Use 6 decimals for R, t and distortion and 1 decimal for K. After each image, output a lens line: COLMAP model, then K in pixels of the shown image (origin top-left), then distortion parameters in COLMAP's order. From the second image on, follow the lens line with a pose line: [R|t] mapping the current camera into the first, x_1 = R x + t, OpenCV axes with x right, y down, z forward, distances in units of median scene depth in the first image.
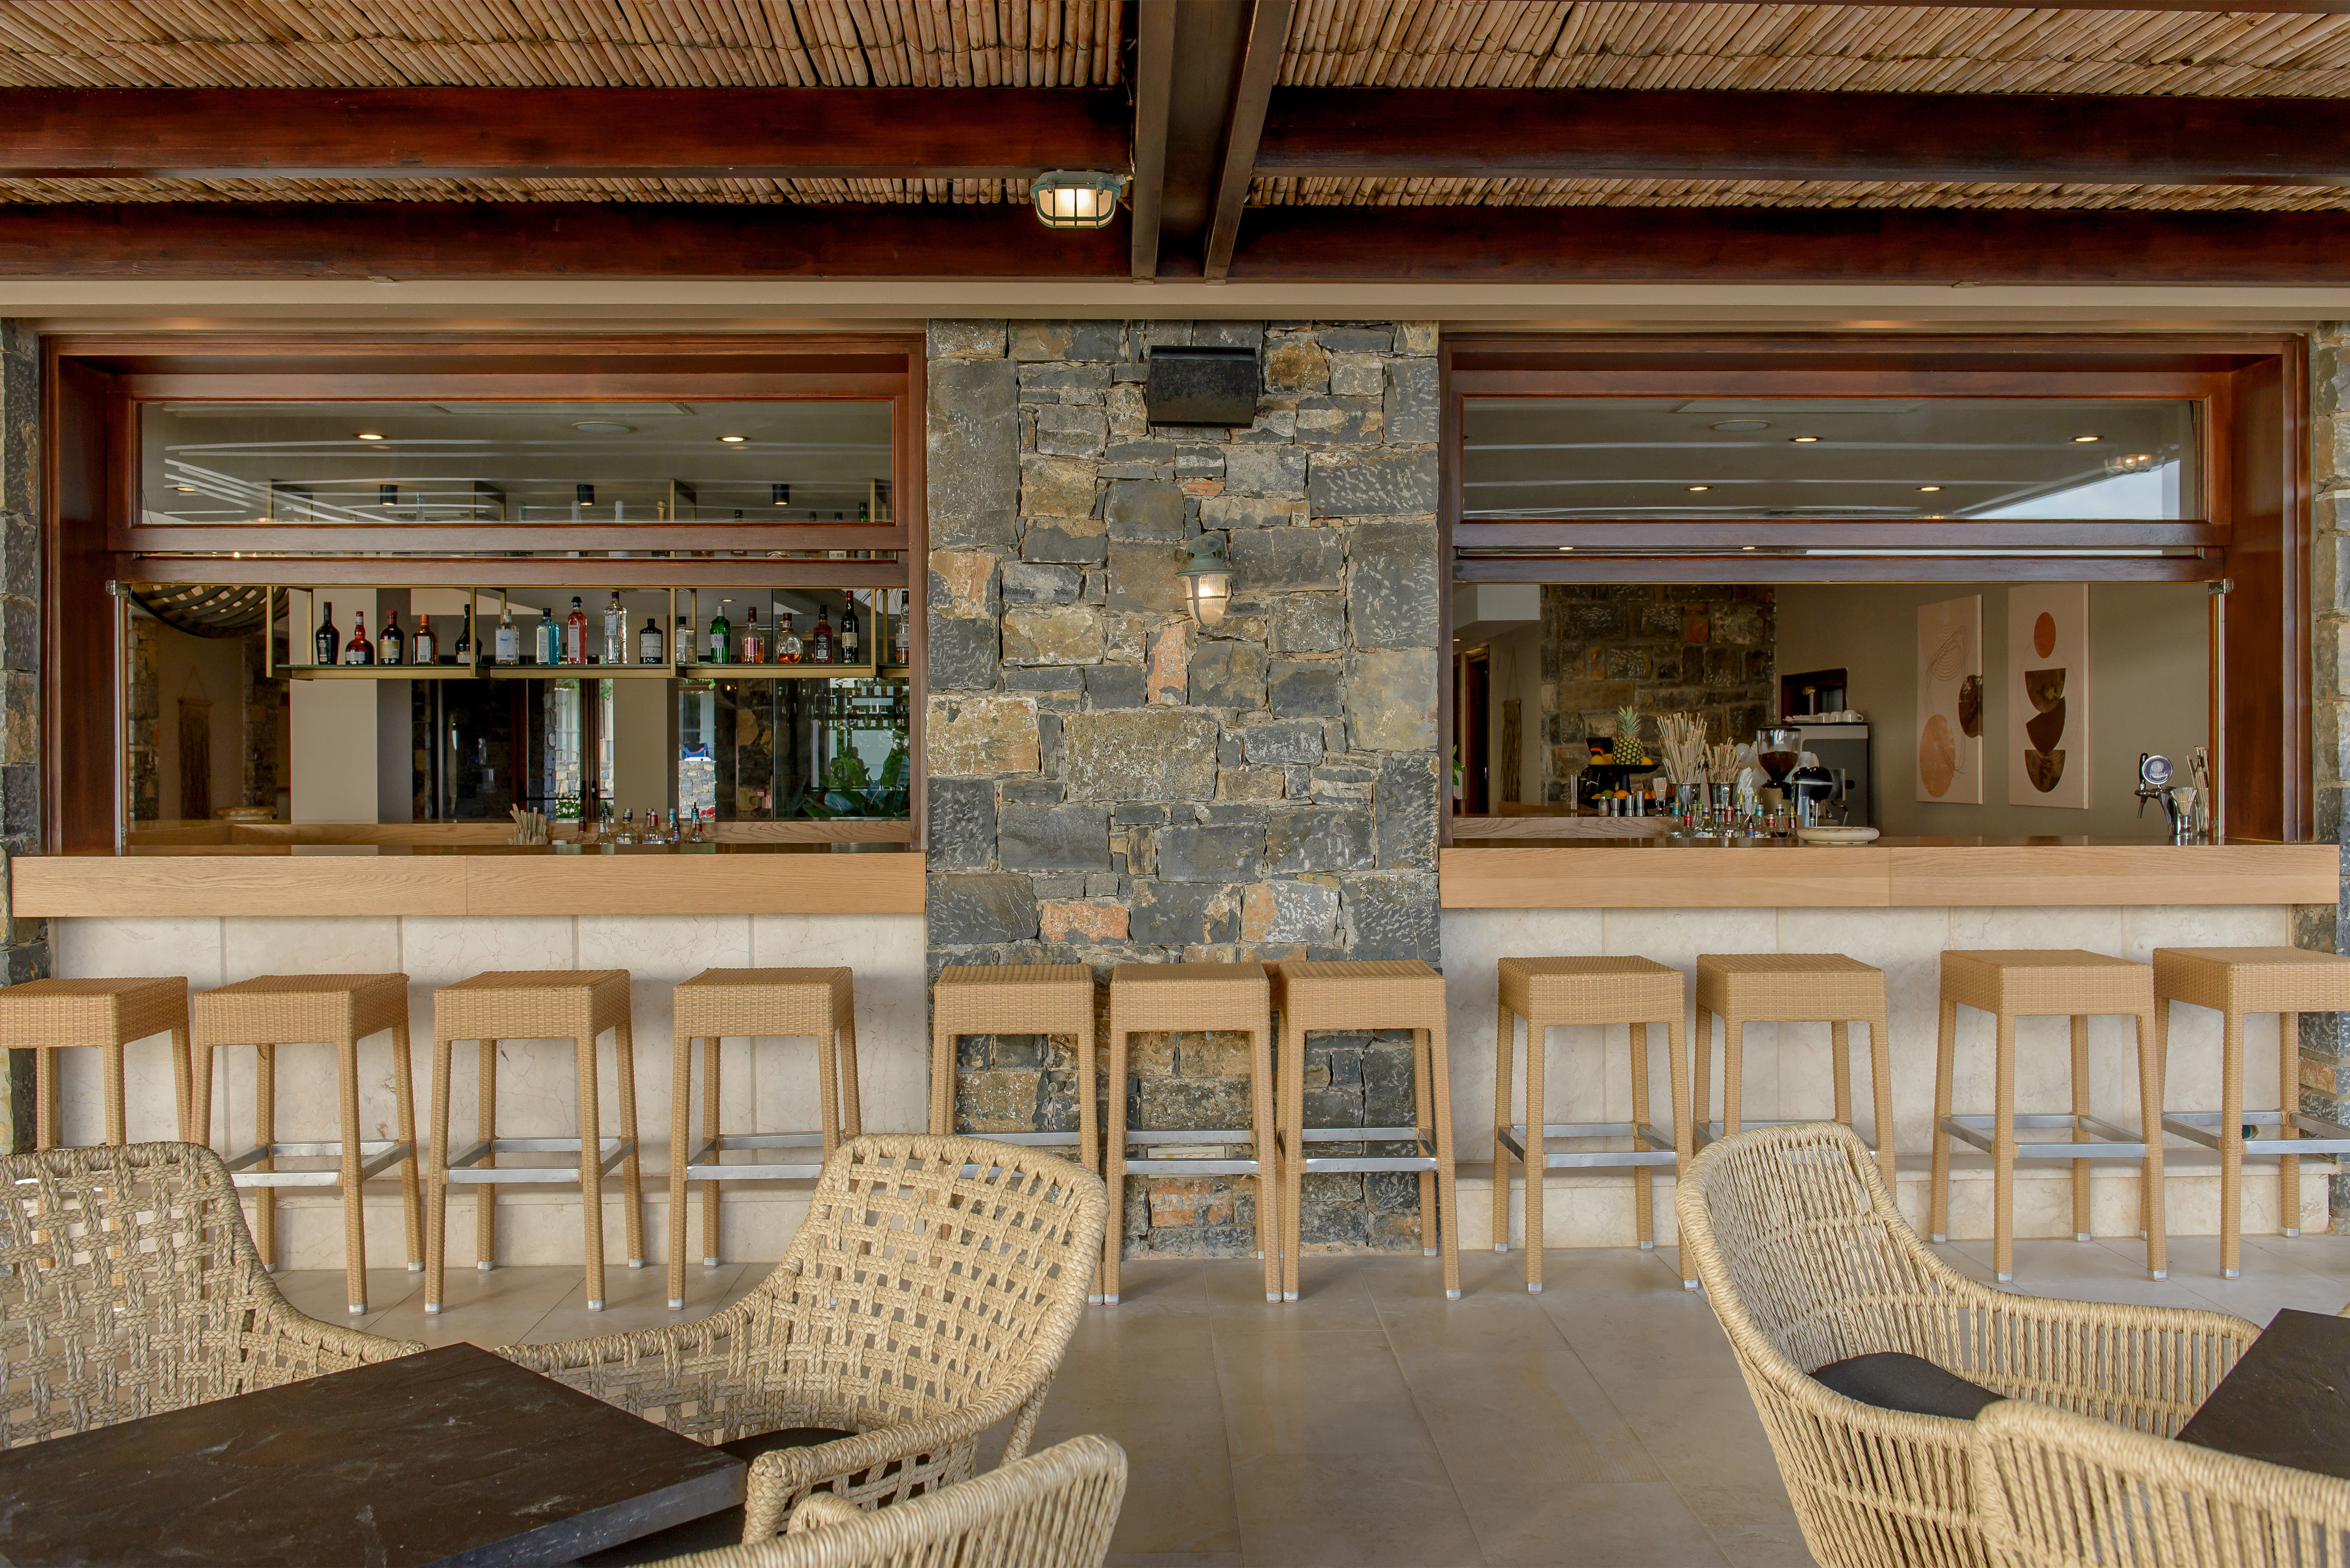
lens RADIAL K [[1989.2, 0, 1175.0], [0, 1989.2, 784.0], [0, 0, 1]] dist [-0.029708, -0.002167]
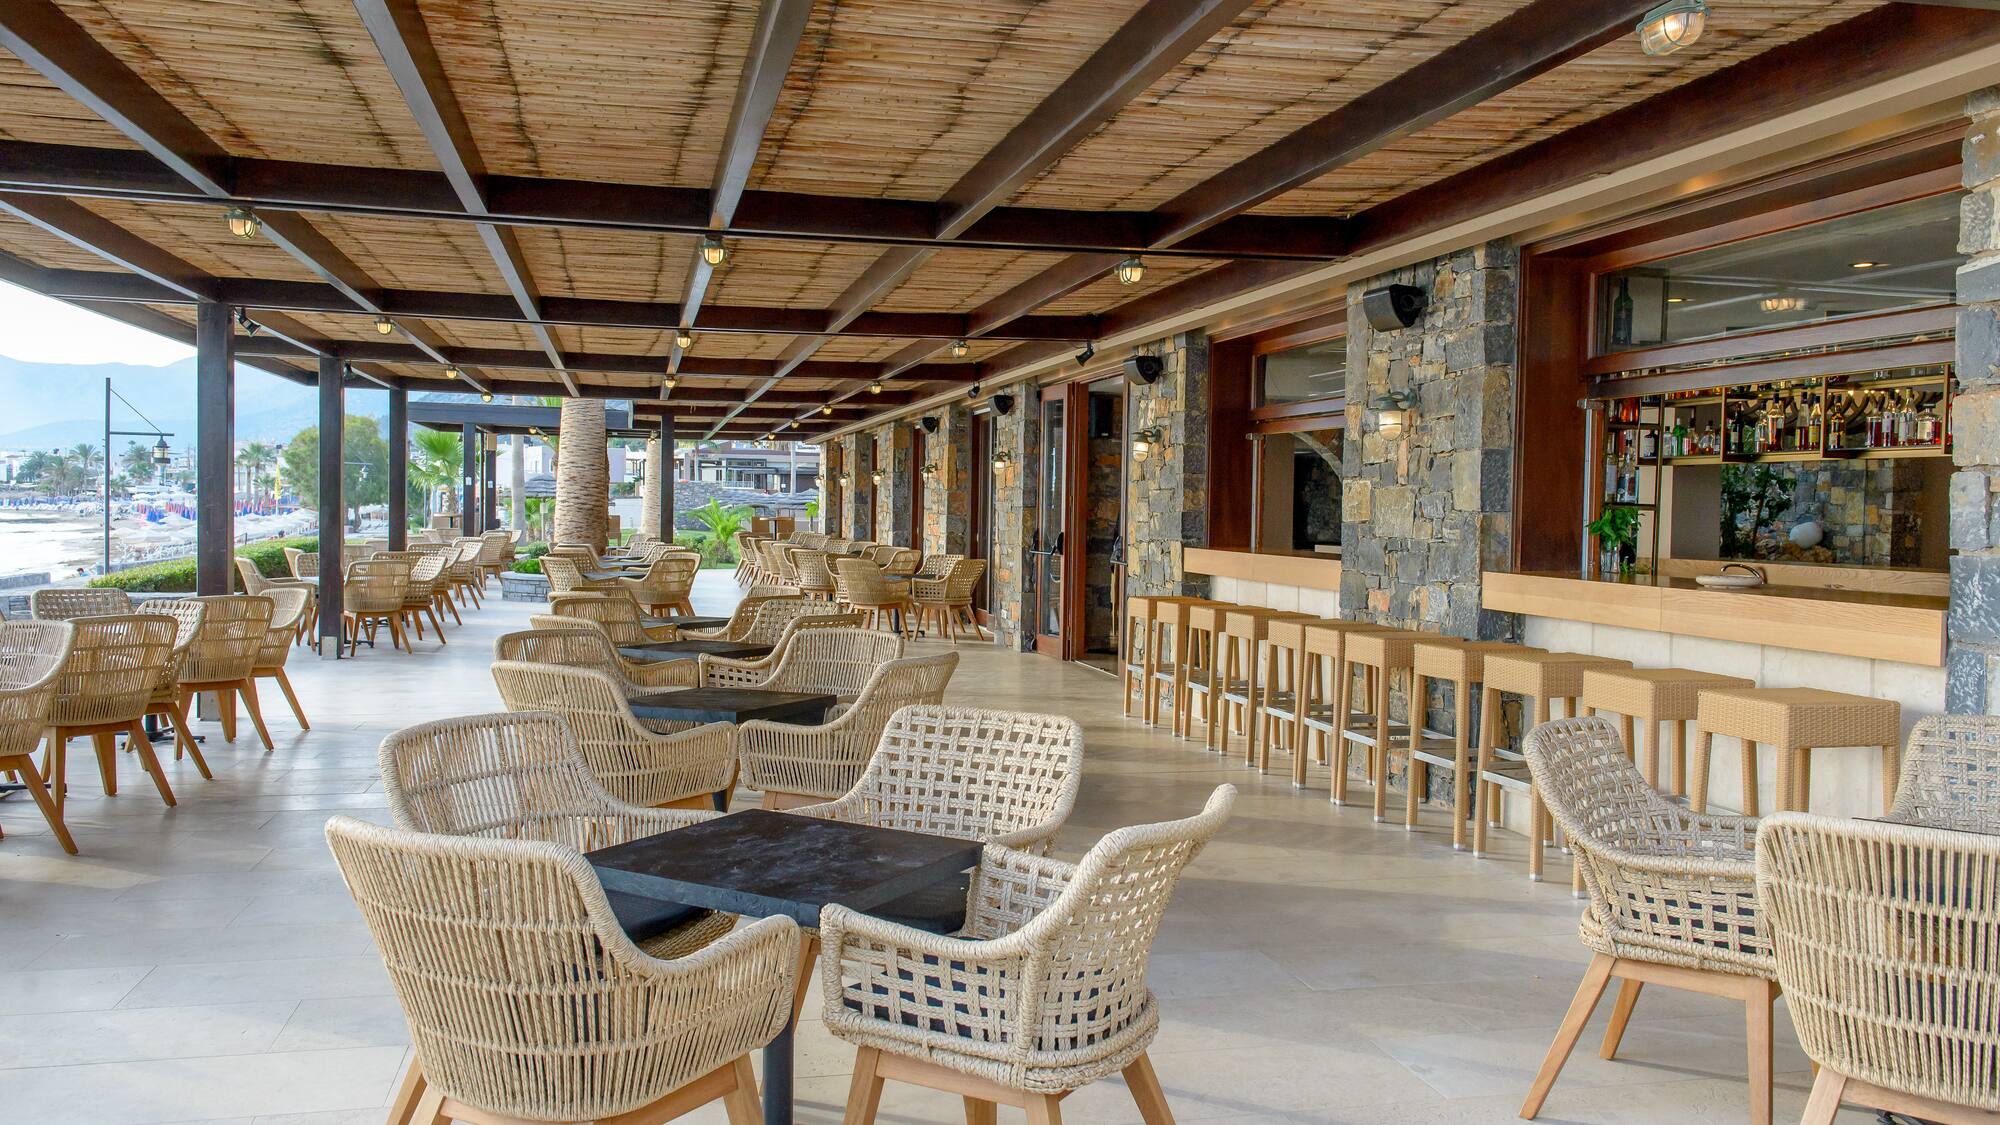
lens RADIAL K [[1572.8, 0, 1000.0], [0, 1572.8, 562.5], [0, 0, 1]] dist [0.001290, 0.001514]
pose [[0.196231, 0.041949, -0.979660, 1.320932], [-0.030597, 0.998860, 0.036642, -0.010134], [0.980080, 0.022785, 0.197291, 0.365652]]
